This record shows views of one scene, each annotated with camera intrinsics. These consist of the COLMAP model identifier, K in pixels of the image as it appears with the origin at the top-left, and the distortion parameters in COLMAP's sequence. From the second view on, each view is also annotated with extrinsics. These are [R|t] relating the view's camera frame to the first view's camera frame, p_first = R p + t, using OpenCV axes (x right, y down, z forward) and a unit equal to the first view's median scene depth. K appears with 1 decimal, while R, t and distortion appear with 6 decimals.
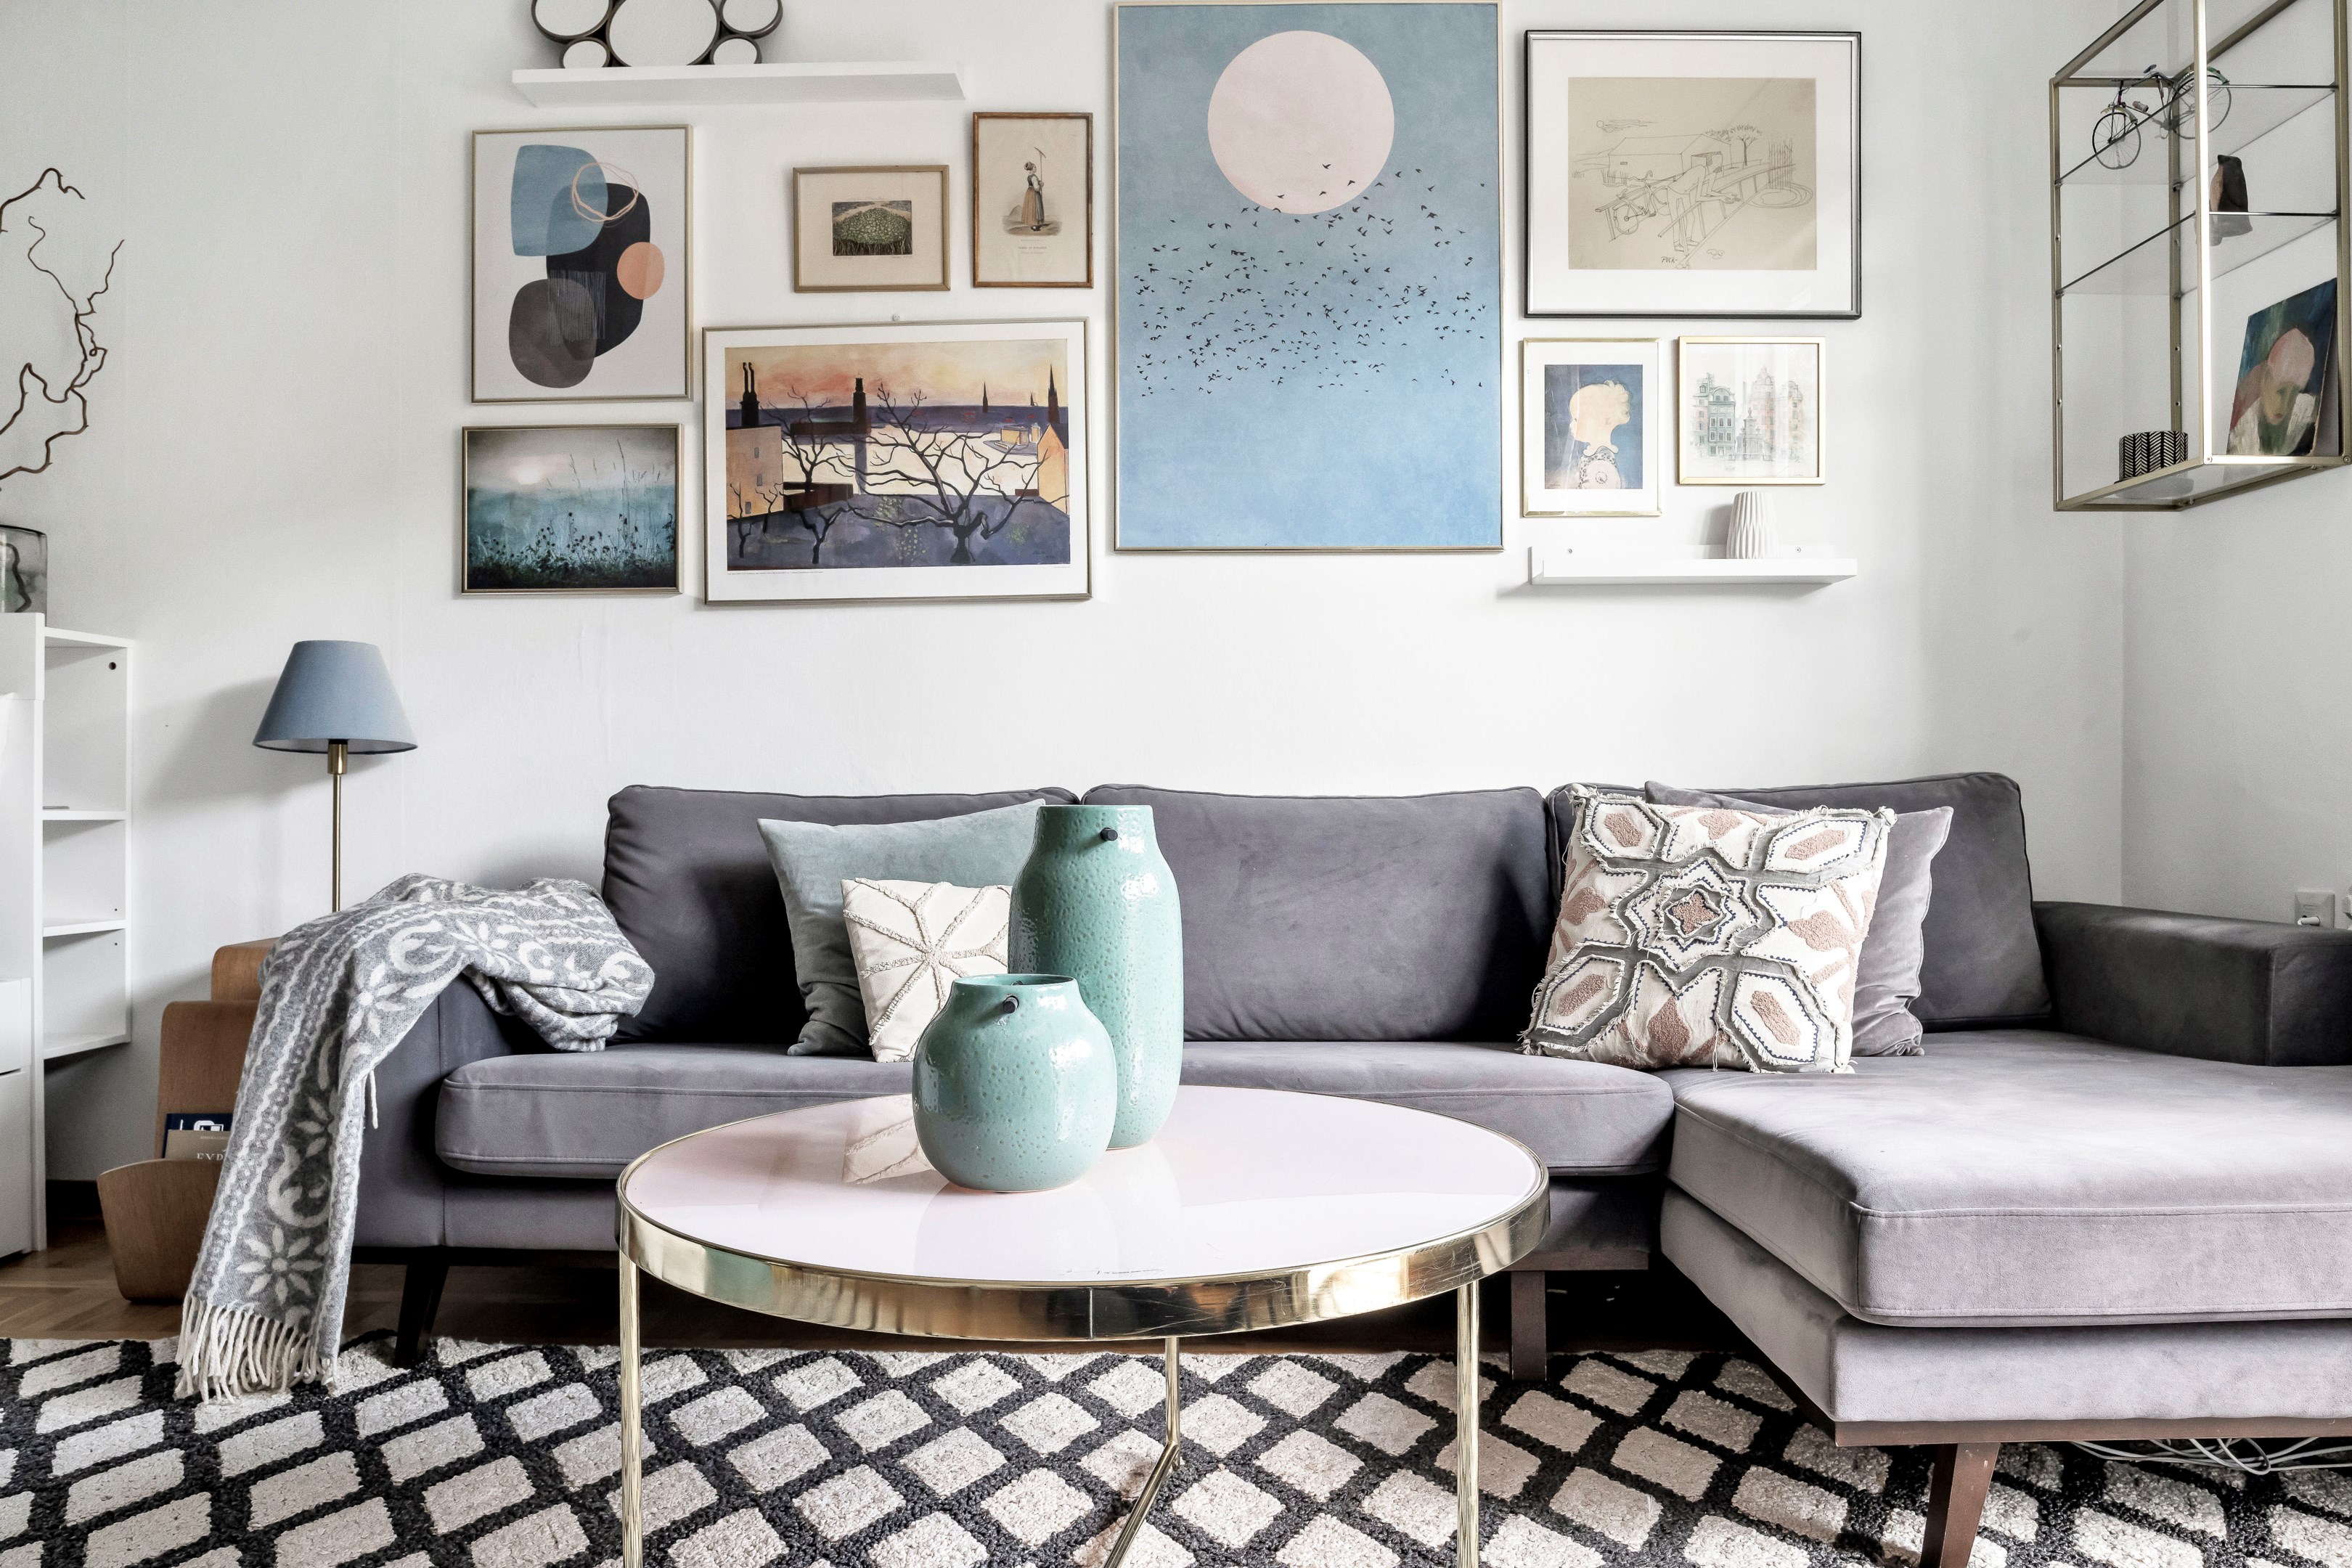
lens RADIAL K [[1799.2, 0, 1176.0], [0, 1799.2, 784.0], [0, 0, 1]] dist [-0.030468, 0.006522]
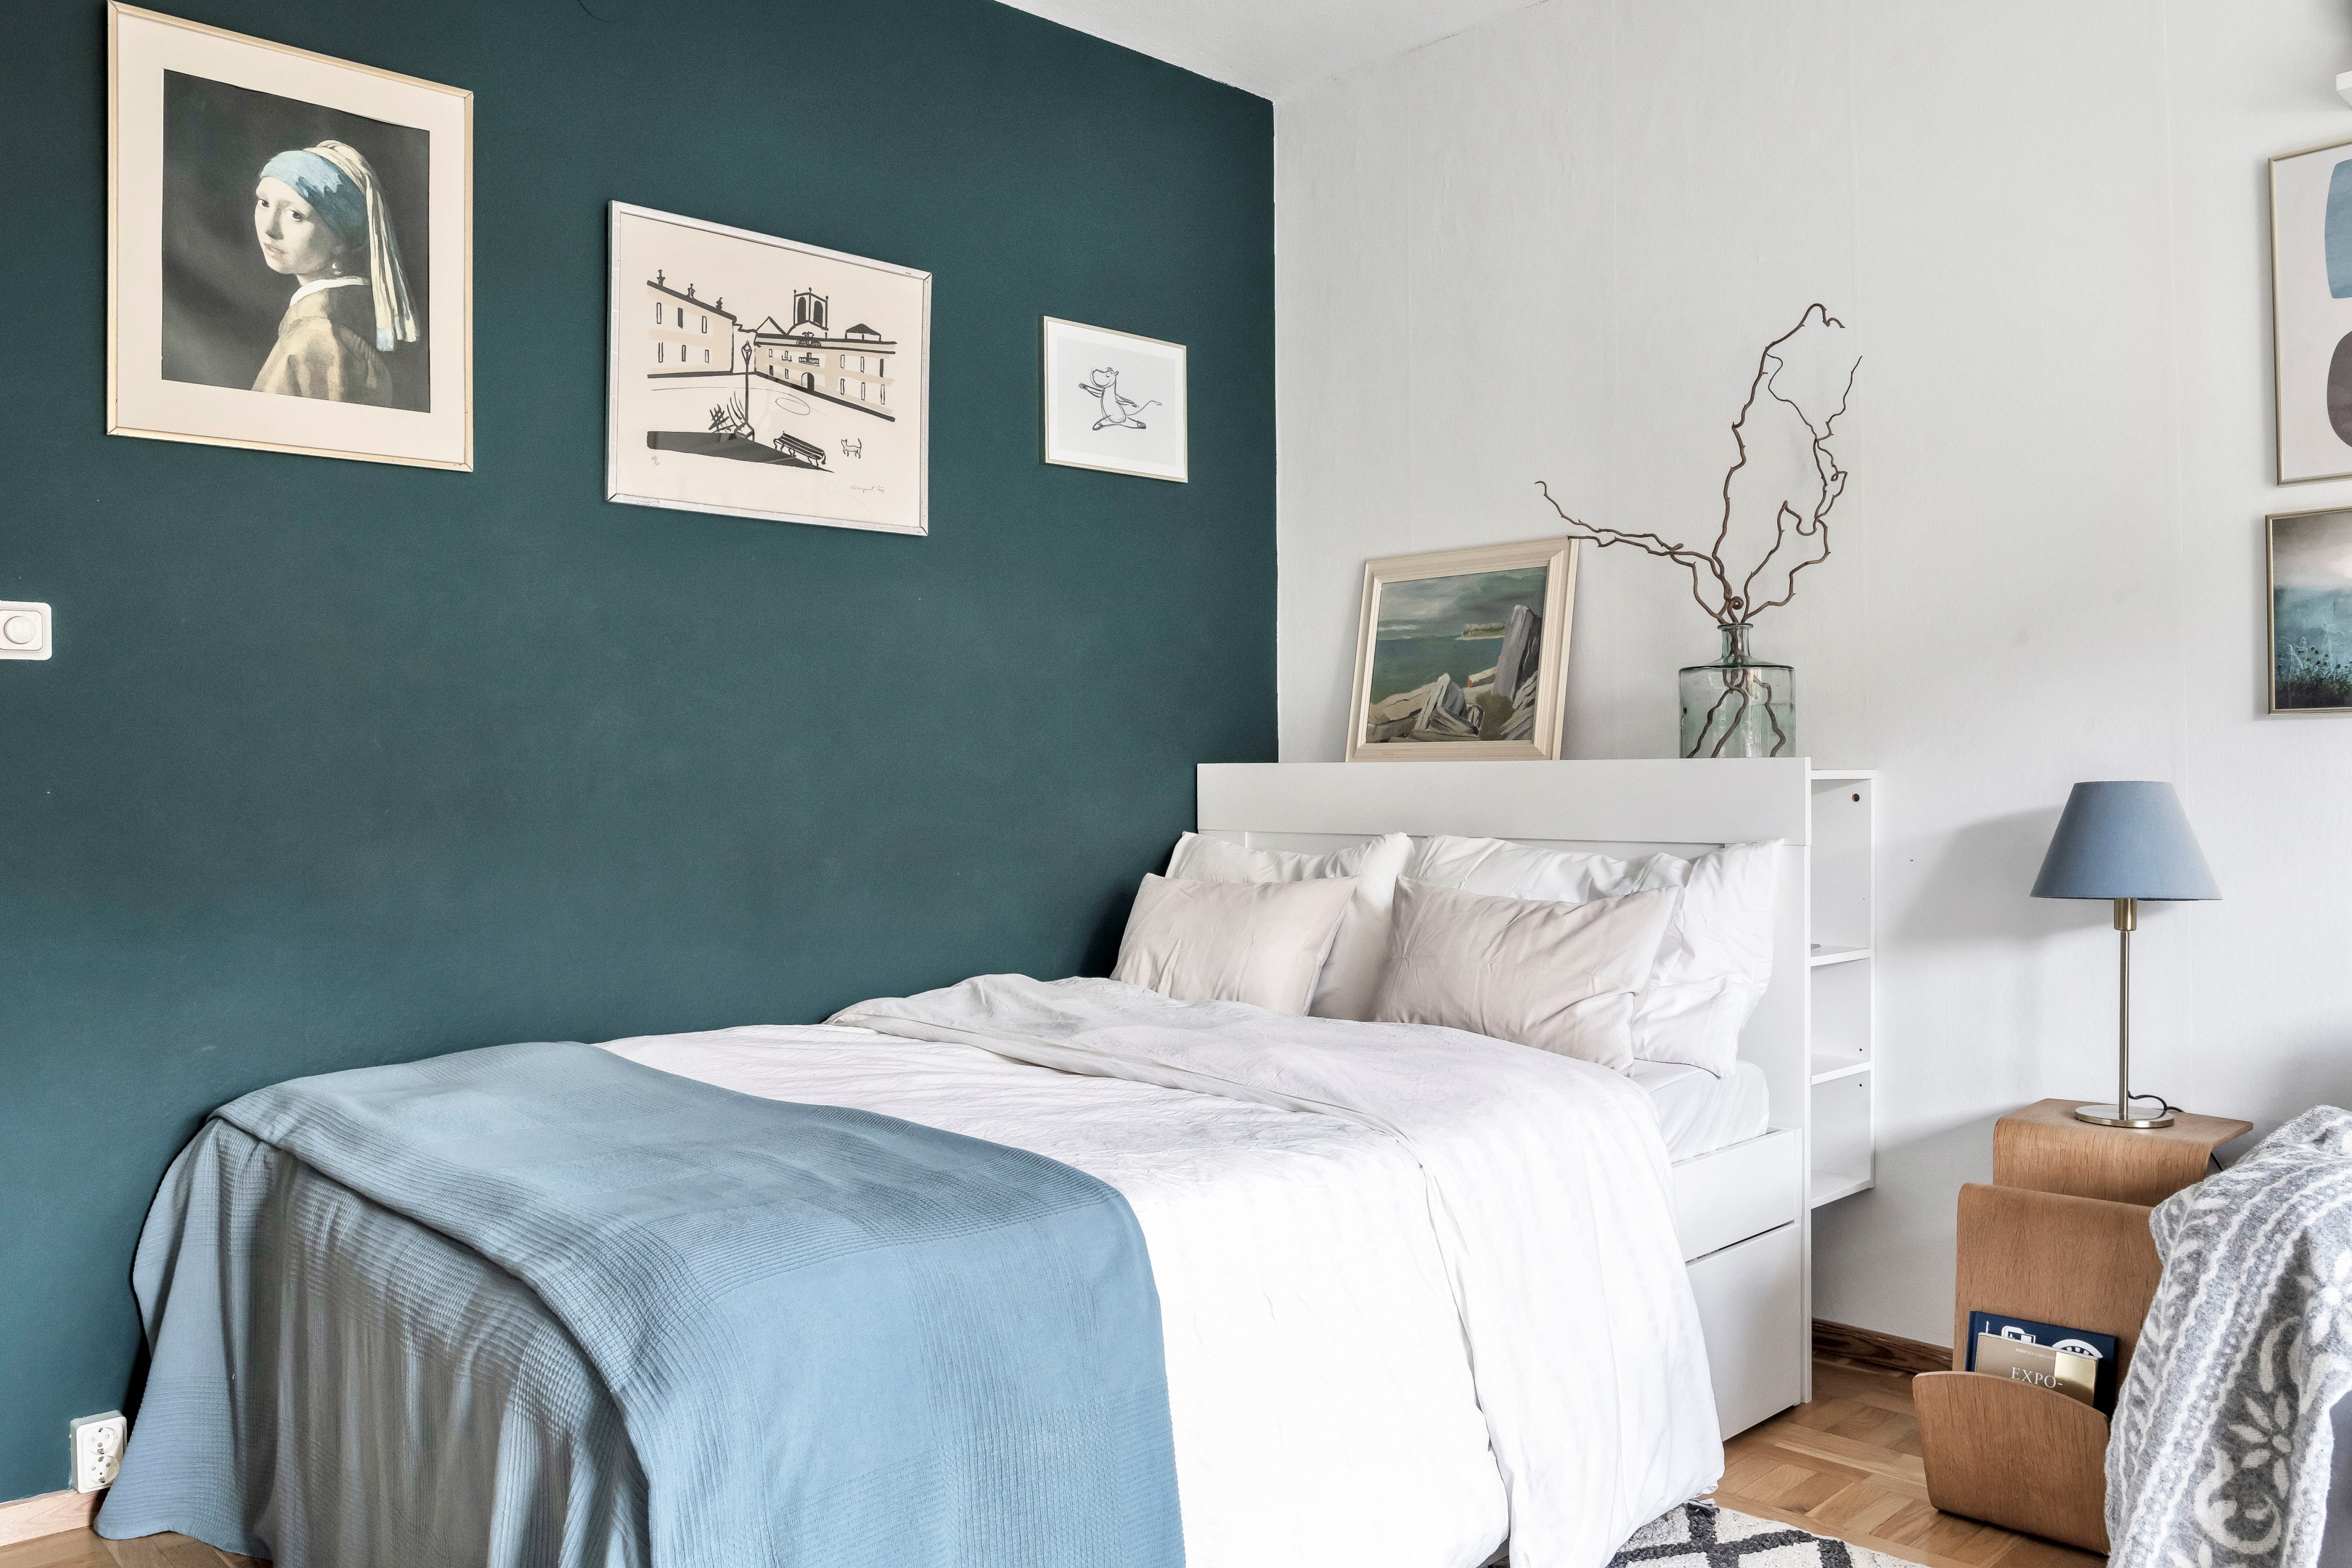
lens RADIAL K [[1862.0, 0, 1176.0], [0, 1862.0, 784.0], [0, 0, 1]] dist [-0.006299, 0.004253]
pose [[0.710448, -0.006068, -0.703723, -0.177557], [0.003471, 0.999981, -0.005119, -0.084351], [0.703741, 0.001194, 0.710456, 0.023909]]
